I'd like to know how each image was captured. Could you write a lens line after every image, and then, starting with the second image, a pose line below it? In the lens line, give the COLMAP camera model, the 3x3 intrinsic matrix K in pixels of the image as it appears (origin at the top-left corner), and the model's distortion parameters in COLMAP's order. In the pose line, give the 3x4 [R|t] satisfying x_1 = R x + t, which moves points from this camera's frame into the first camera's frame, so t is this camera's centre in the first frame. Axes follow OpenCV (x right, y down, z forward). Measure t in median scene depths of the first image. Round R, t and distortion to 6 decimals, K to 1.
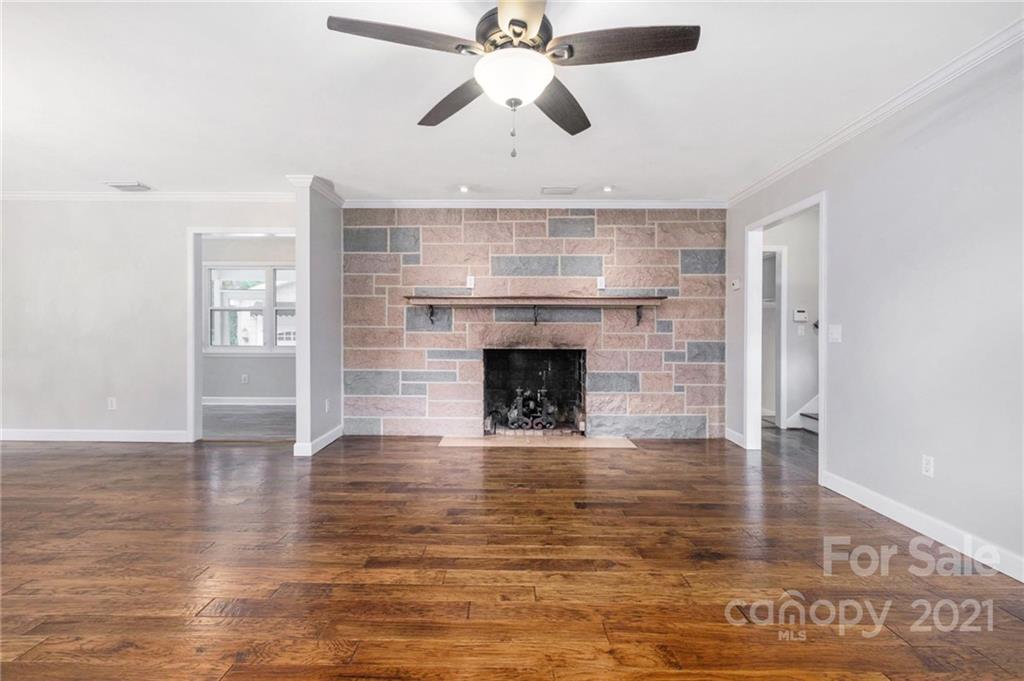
lens RADIAL K [[483.0, 0, 518.2], [0, 483.0, 338.4], [0, 0, 1]] dist [0.023119, -0.000533]
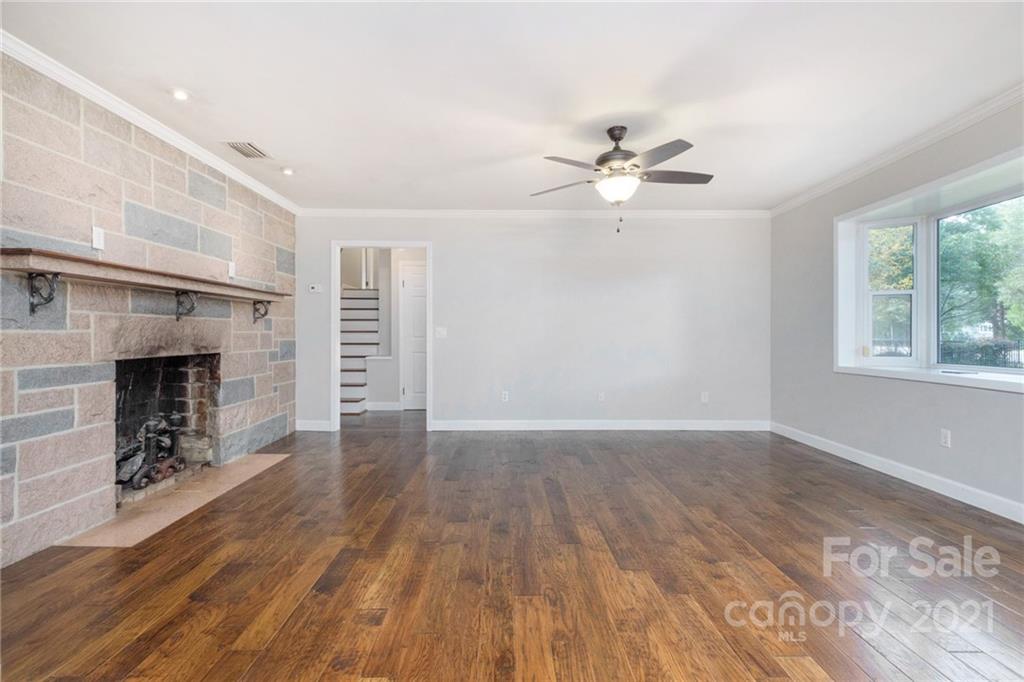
lens RADIAL K [[508.3, 0, 514.0], [0, 508.3, 328.4], [0, 0, 1]] dist [0.001693, 0.000278]
pose [[-0.049772, 0.002901, 0.998756, -0.698843], [0.007170, 0.999971, -0.002547, -0.011128], [-0.998735, 0.007035, -0.049791, 0.569072]]
